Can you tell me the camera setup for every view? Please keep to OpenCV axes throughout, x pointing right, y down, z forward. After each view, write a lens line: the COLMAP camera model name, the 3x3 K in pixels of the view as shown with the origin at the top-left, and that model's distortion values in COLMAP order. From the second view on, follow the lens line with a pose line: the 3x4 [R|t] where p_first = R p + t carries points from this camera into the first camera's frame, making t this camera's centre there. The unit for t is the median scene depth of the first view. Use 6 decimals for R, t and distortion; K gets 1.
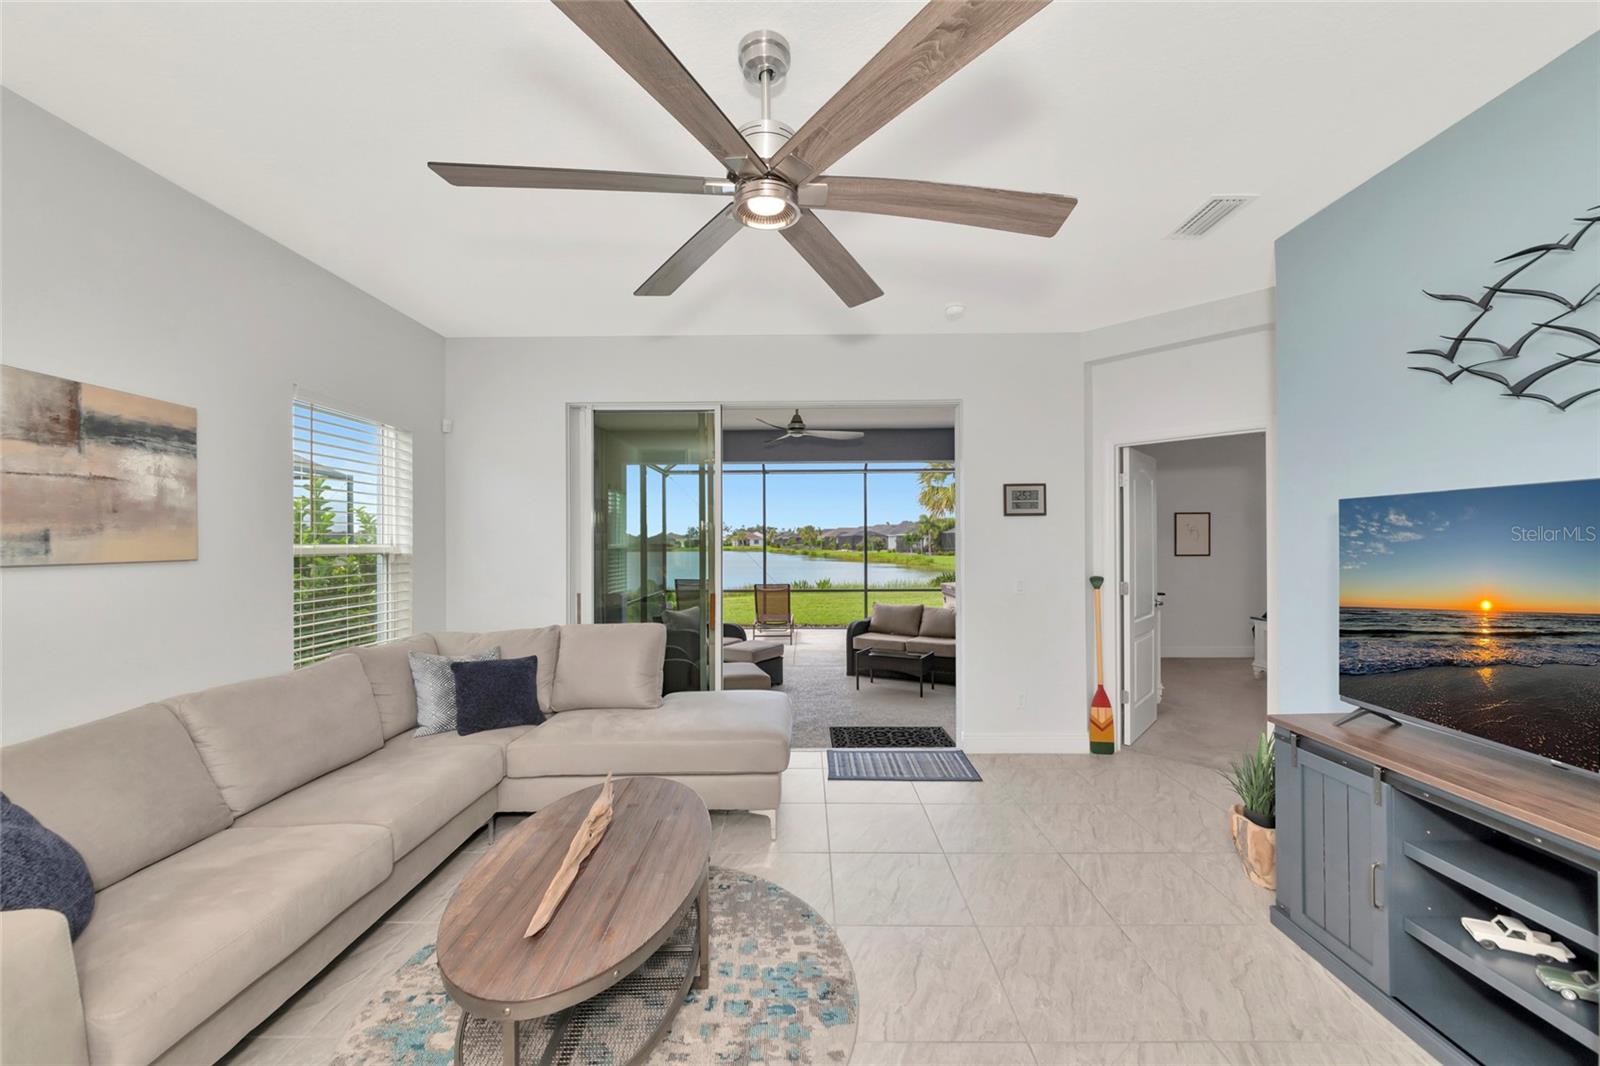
lens RADIAL K [[605.2, 0, 802.7], [0, 605.2, 530.1], [0, 0, 1]] dist [-0.007225, 0.000215]
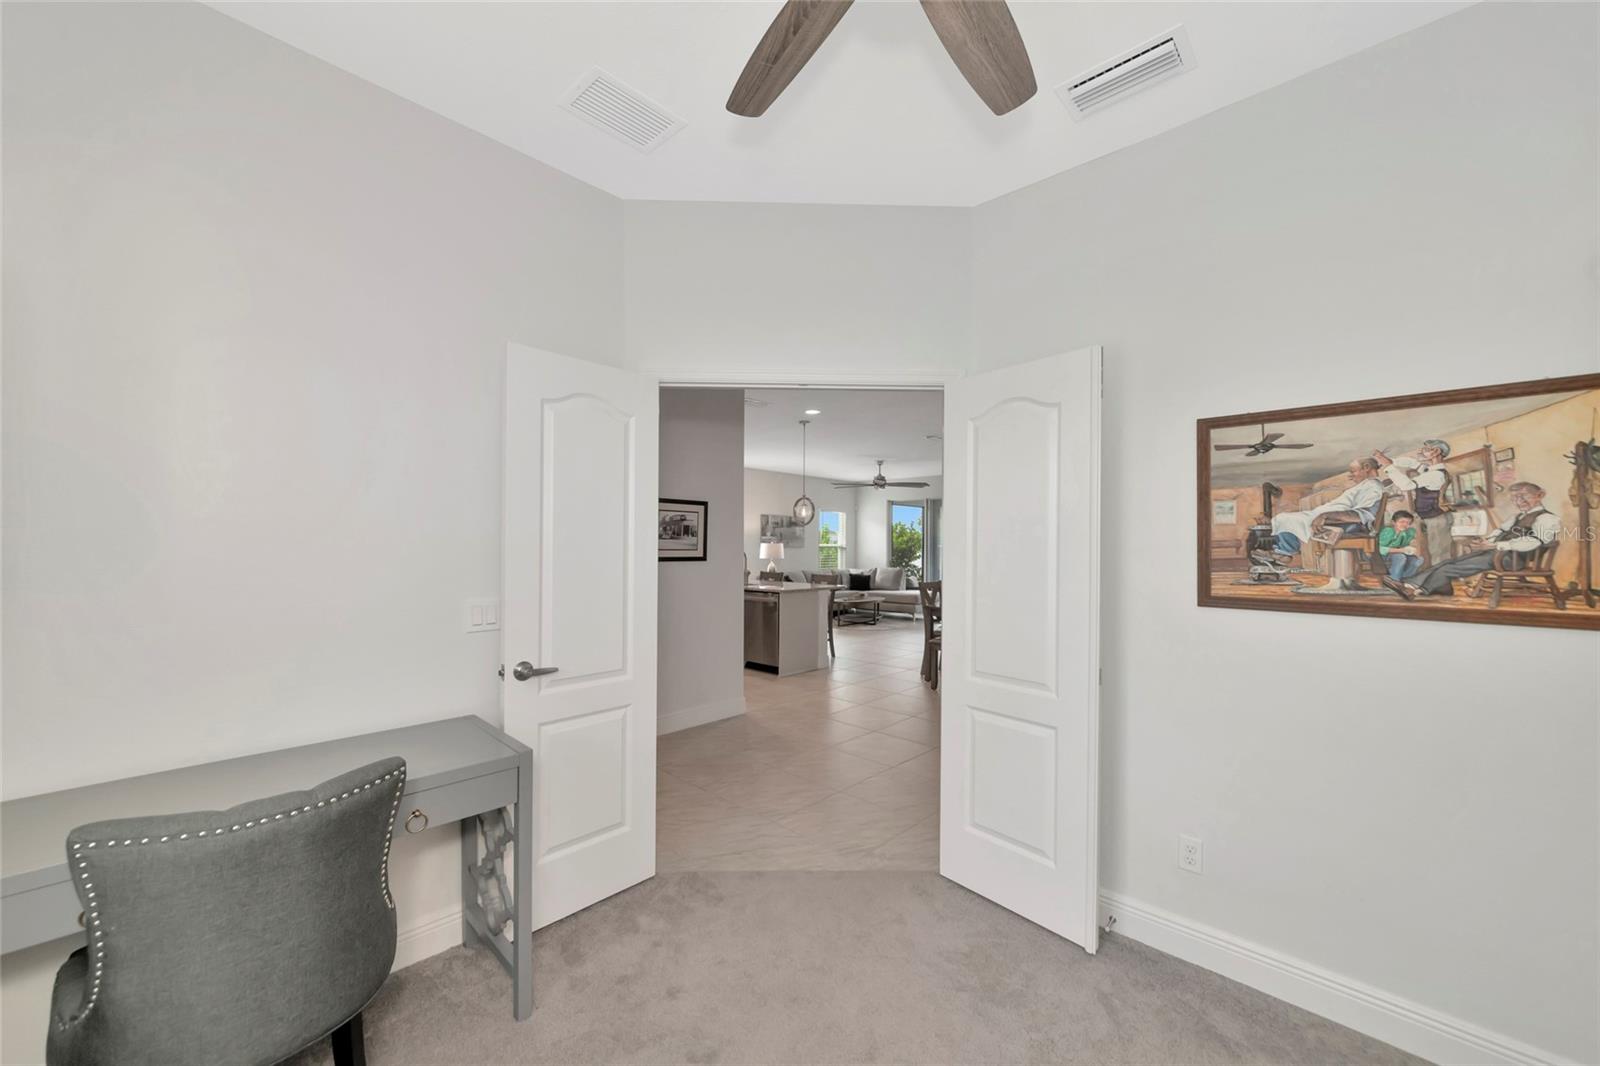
lens RADIAL K [[605.2, 0, 787.9], [0, 605.2, 543.7], [0, 0, 1]] dist [-0.007225, 0.000215]
pose [[0.720972, 0.013164, -0.692839, 1.993060], [0.000873, 0.999802, 0.019905, -0.064081], [0.692963, -0.014956, 0.720818, -2.278530]]
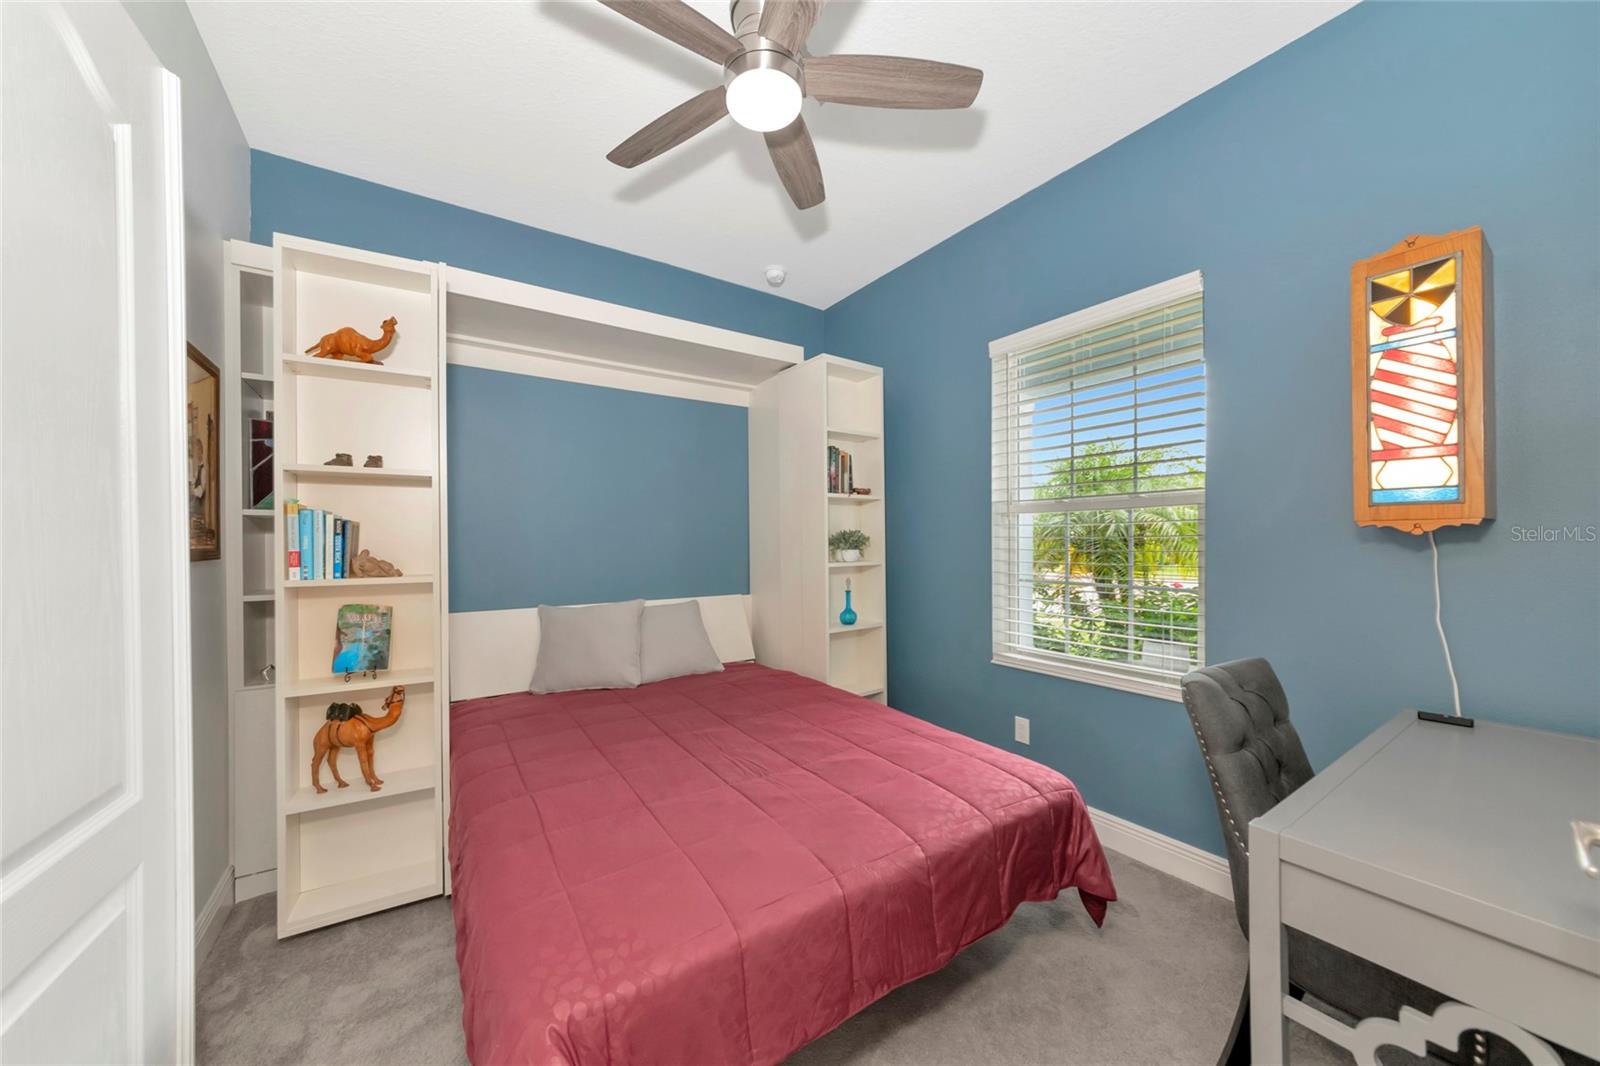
lens RADIAL K [[554.2, 0, 788.6], [0, 554.2, 542.1], [0, 0, 1]] dist [-0.001892, 0.000677]
pose [[-0.551013, 0.008883, 0.834450, 1.292943], [-0.005632, 0.999881, -0.014363, 0.003428], [-0.834478, -0.012614, -0.550897, -1.650649]]
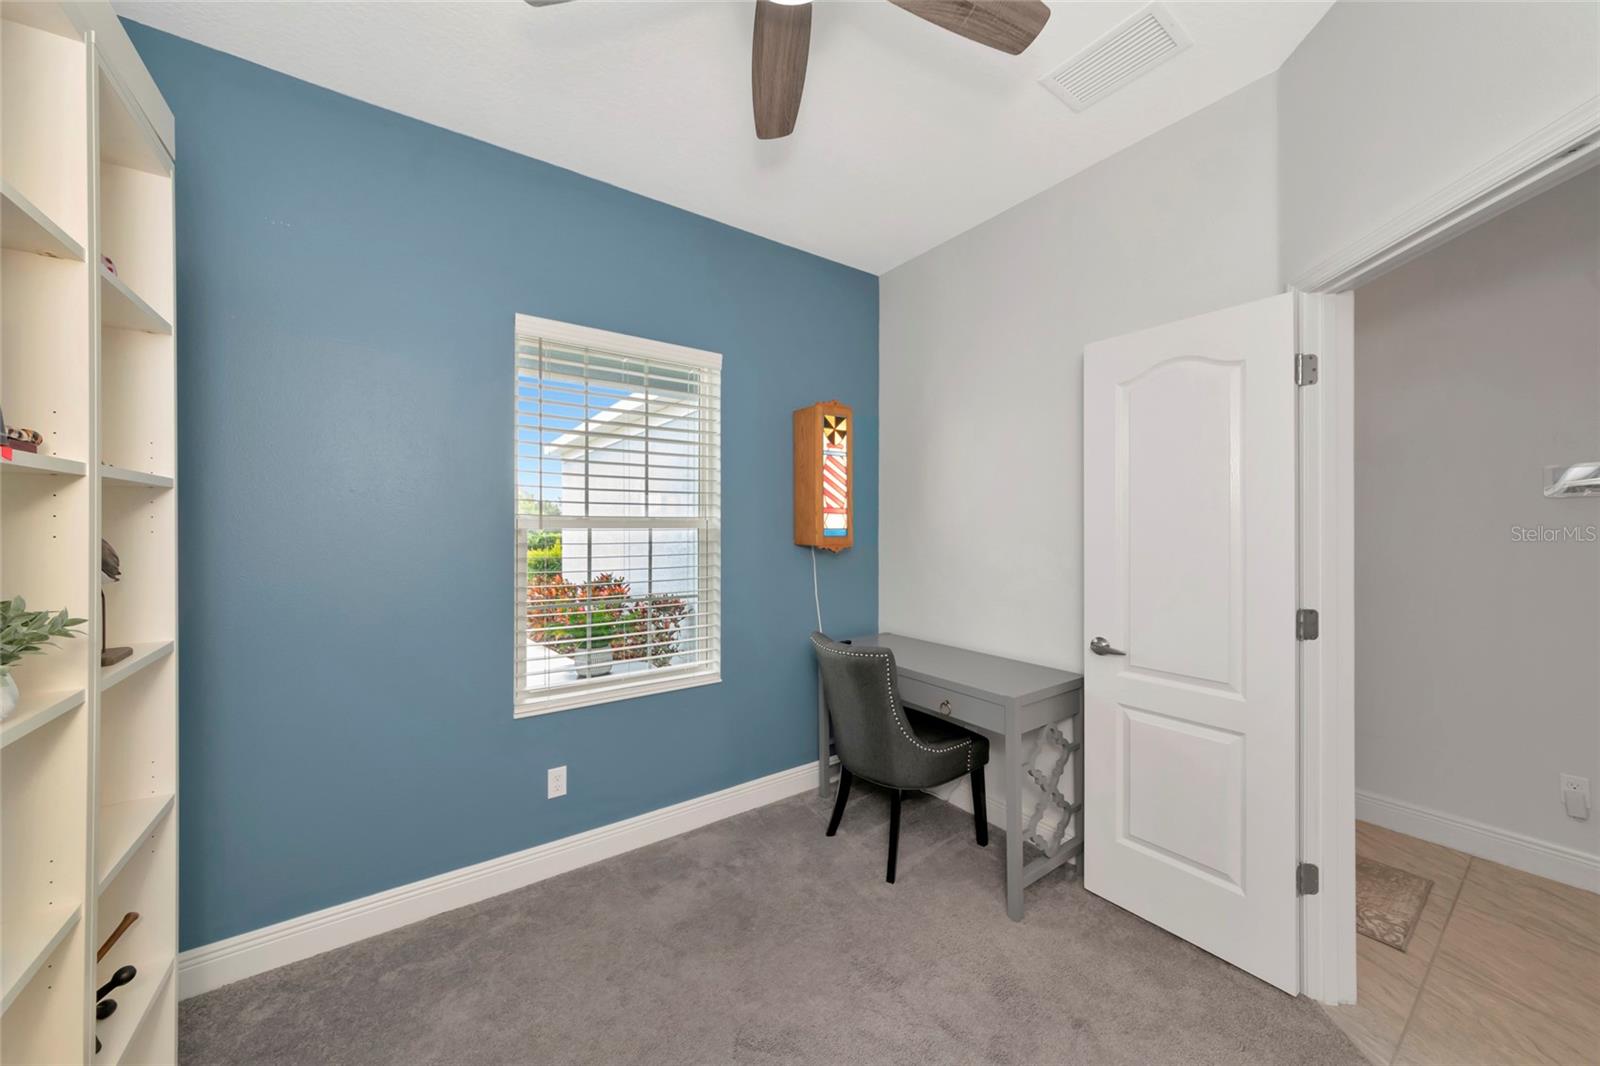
lens RADIAL K [[554.2, 0, 800.4], [0, 554.2, 519.8], [0, 0, 1]] dist [-0.001892, 0.000677]
pose [[-0.823894, 0.000508, -0.566744, 1.987254], [0.014069, 0.999710, -0.019556, -0.052122], [0.566569, -0.024086, -0.823662, -1.627306]]
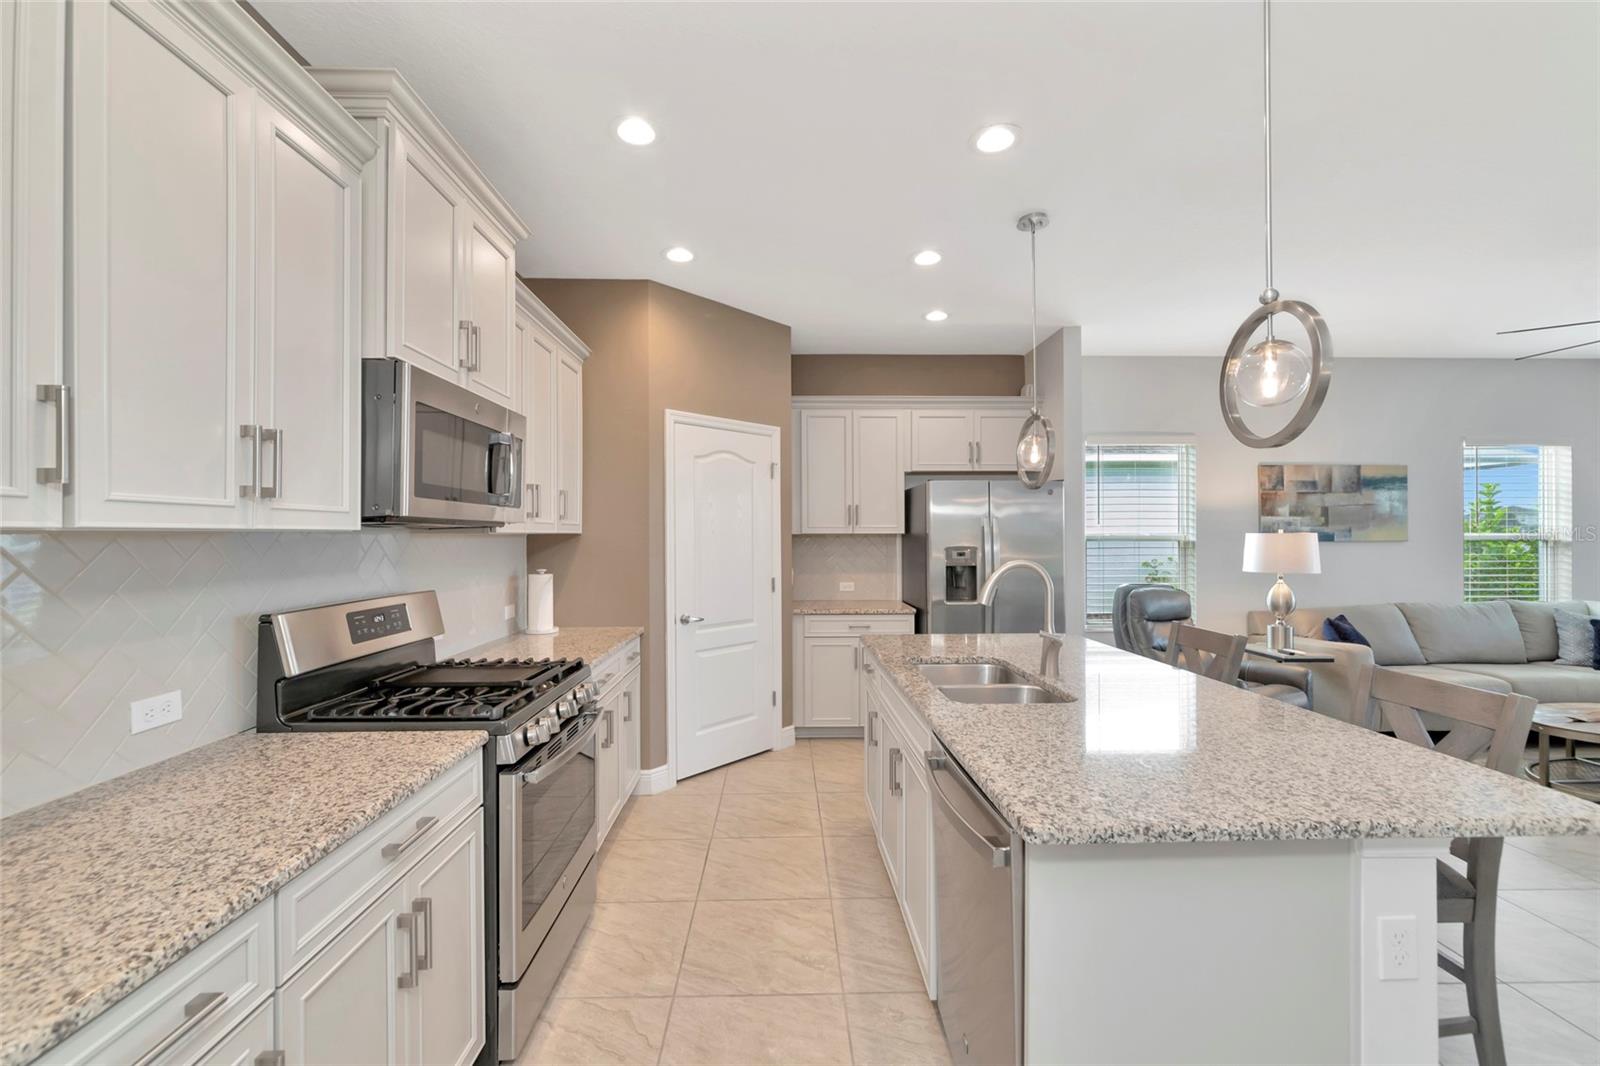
lens RADIAL K [[647.4, 0, 796.4], [0, 647.4, 533.0], [0, 0, 1]] dist [-0.005346, 0.001096]
pose [[0.028045, 0.007078, -0.999582, 0.864937], [0.023125, 0.999703, 0.007728, -0.031915], [0.999339, -0.023332, 0.027873, -0.878567]]
